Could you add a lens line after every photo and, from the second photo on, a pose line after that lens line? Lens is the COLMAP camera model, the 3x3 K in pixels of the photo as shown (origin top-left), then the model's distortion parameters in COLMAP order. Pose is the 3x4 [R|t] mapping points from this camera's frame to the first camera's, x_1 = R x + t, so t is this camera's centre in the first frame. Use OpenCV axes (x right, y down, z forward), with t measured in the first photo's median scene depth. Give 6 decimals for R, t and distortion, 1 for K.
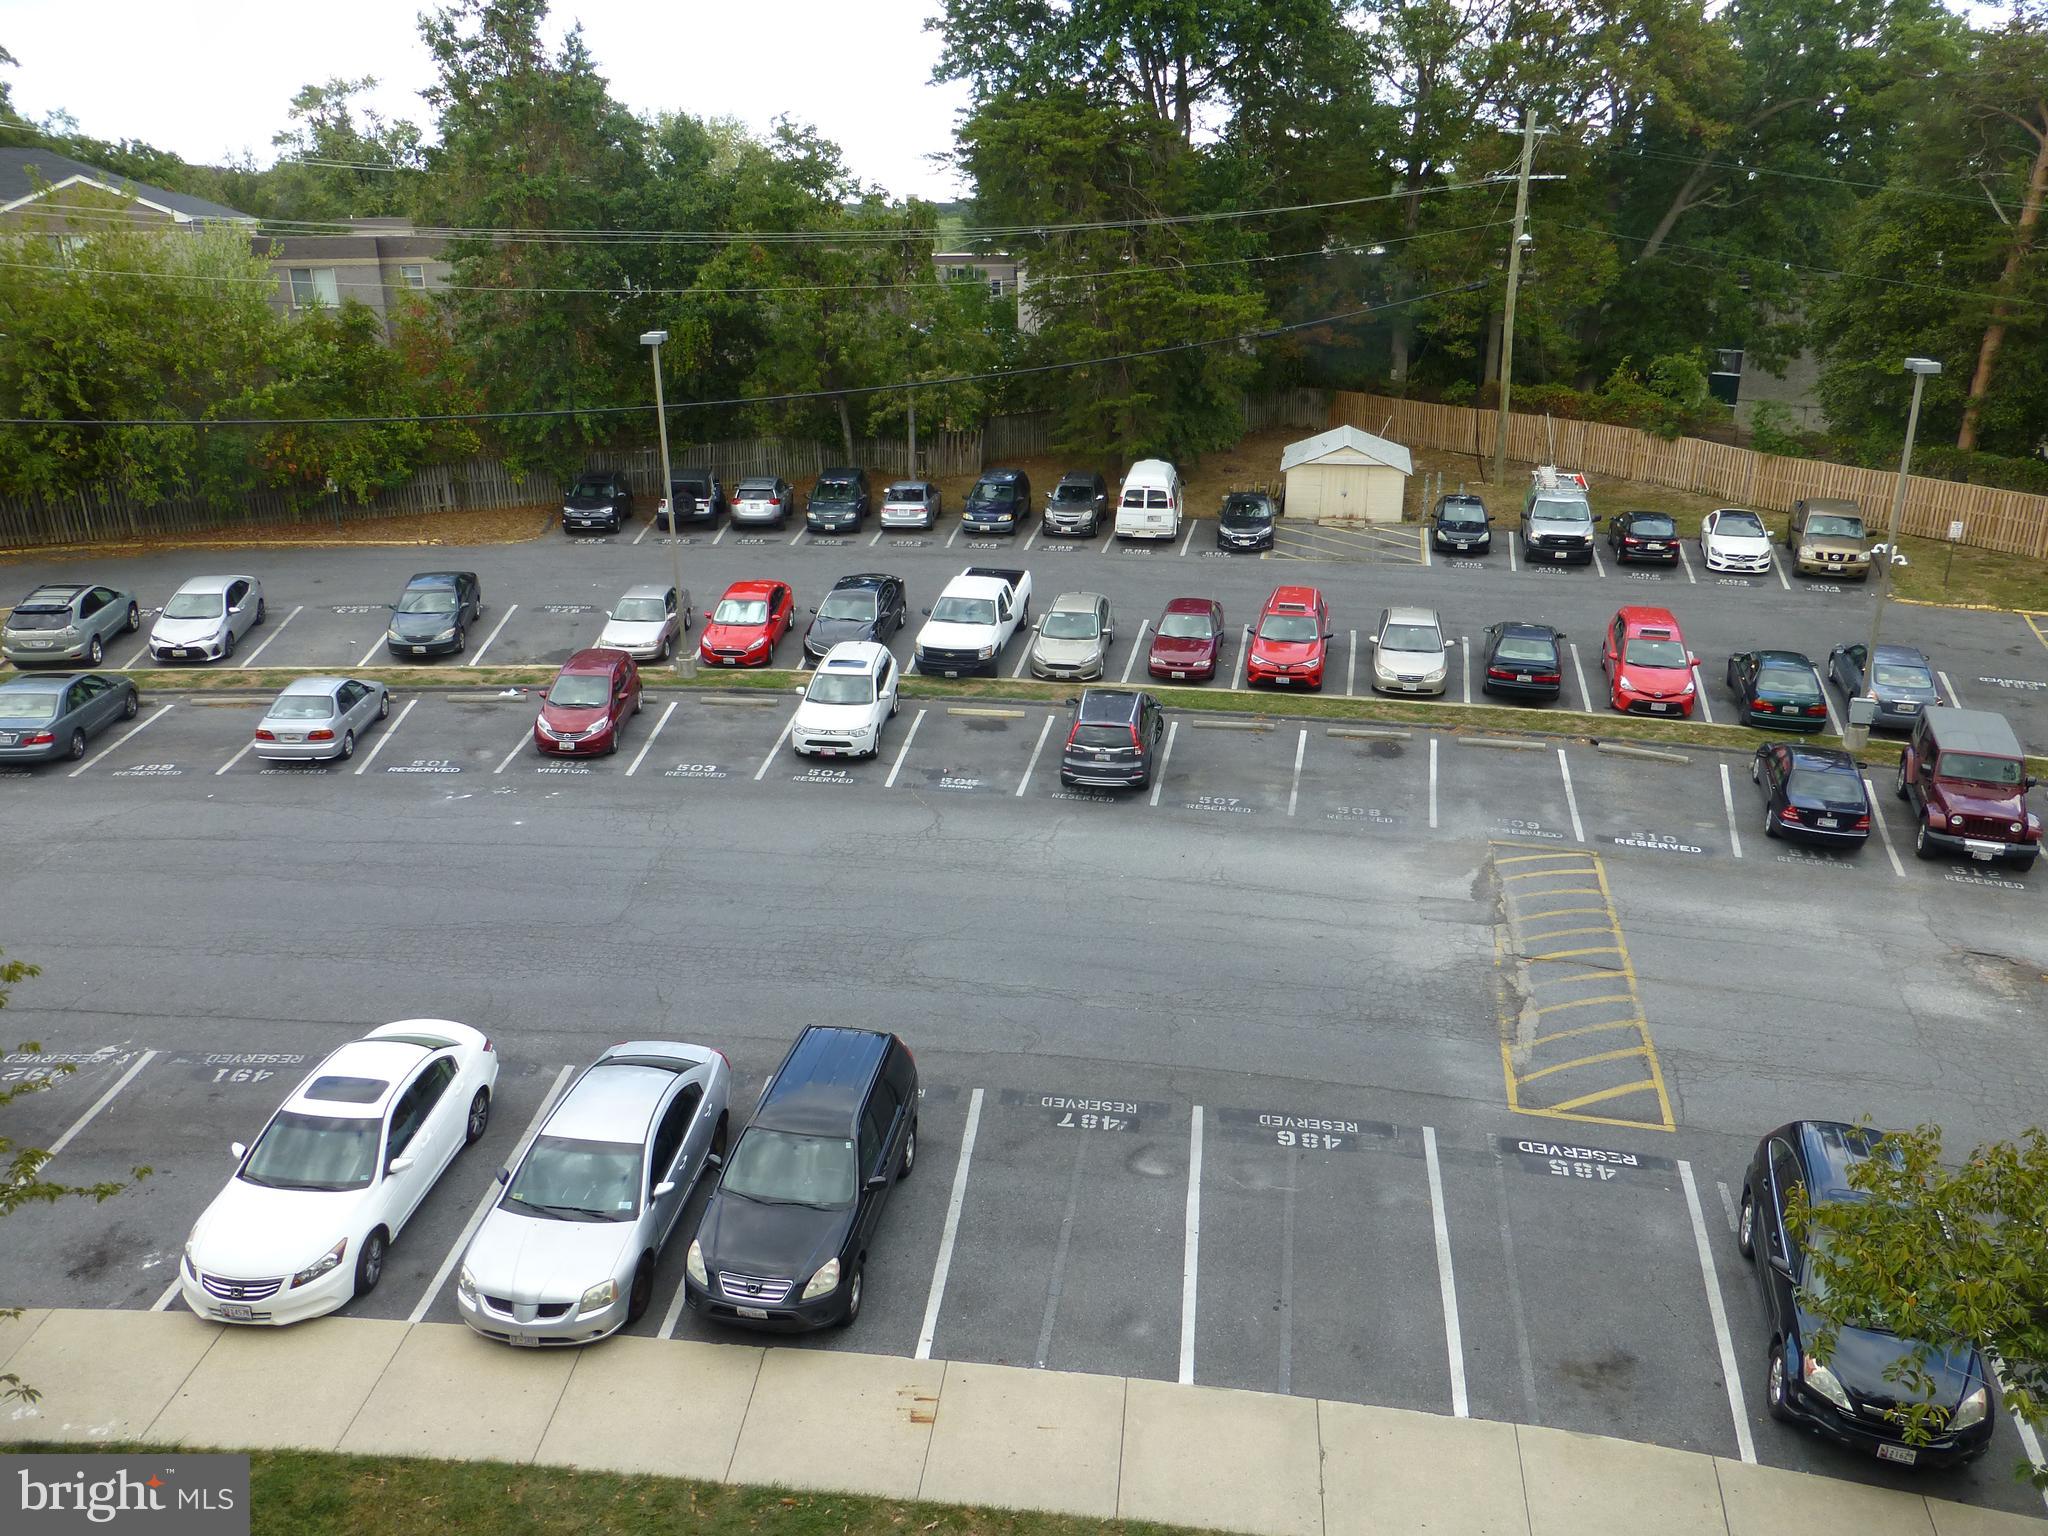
lens RADIAL K [[1469.6, 0, 1037.0], [0, 1469.6, 774.0], [0, 0, 1]] dist [-0.045119, 0.021075]
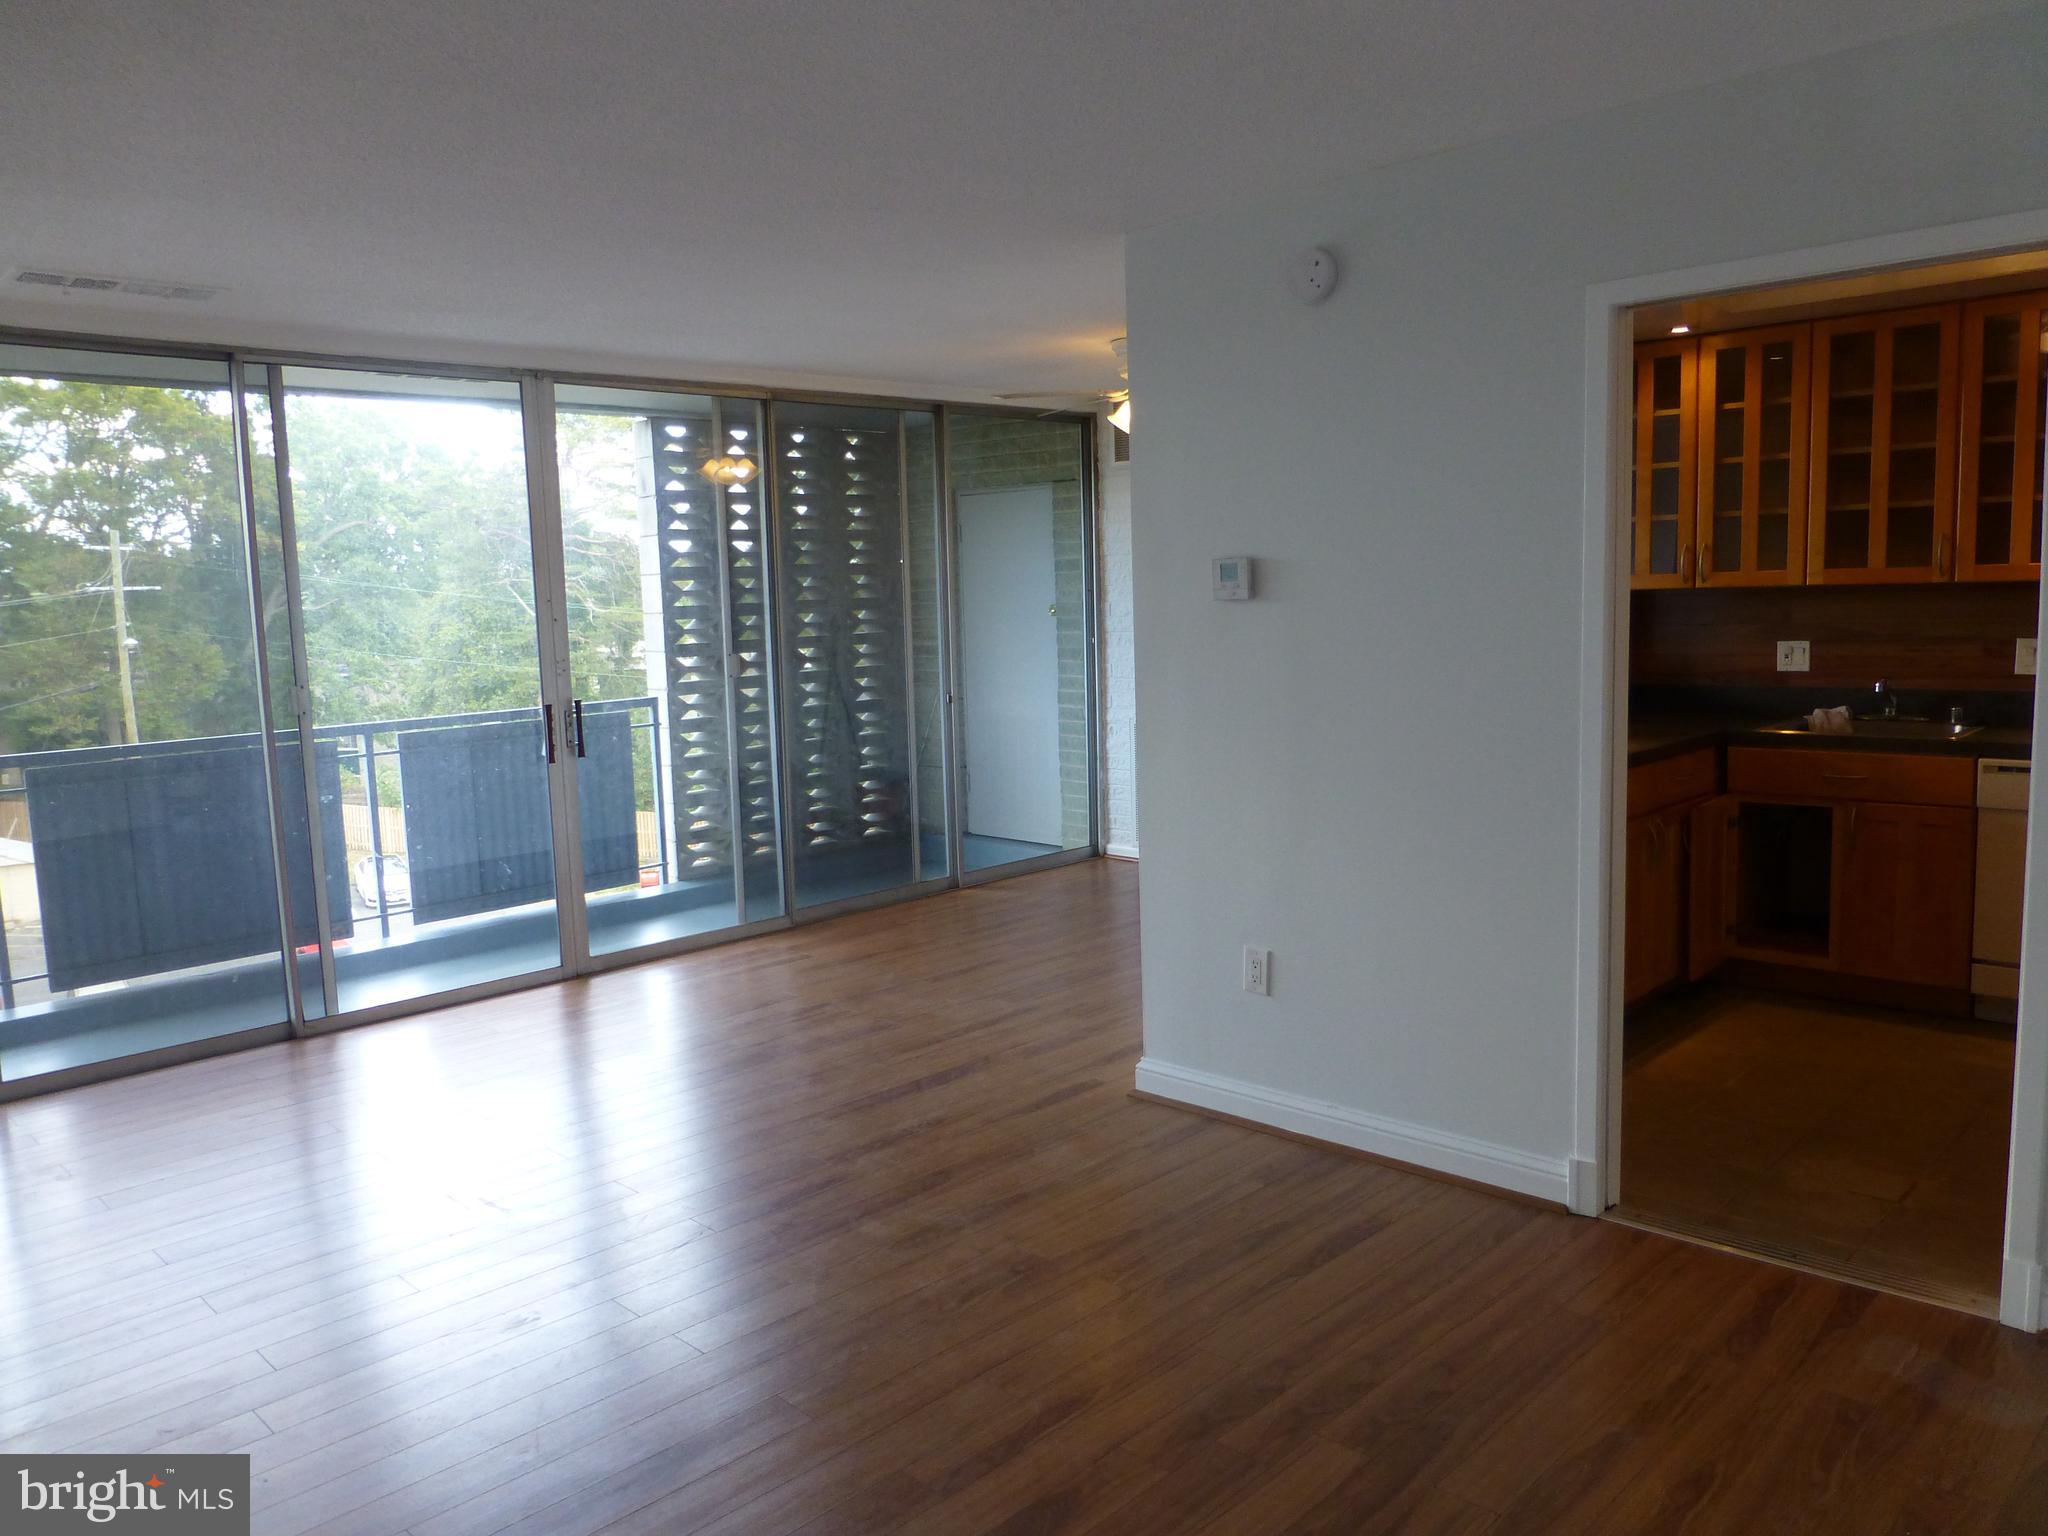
lens RADIAL K [[1469.6, 0, 1018.4], [0, 1469.6, 764.0], [0, 0, 1]] dist [-0.045119, 0.021075]
pose [[0.646548, -0.093268, 0.757151, -0.050941], [0.288937, 0.948495, -0.129892, 0.038492], [-0.706039, 0.302751, 0.640196, -0.102085]]
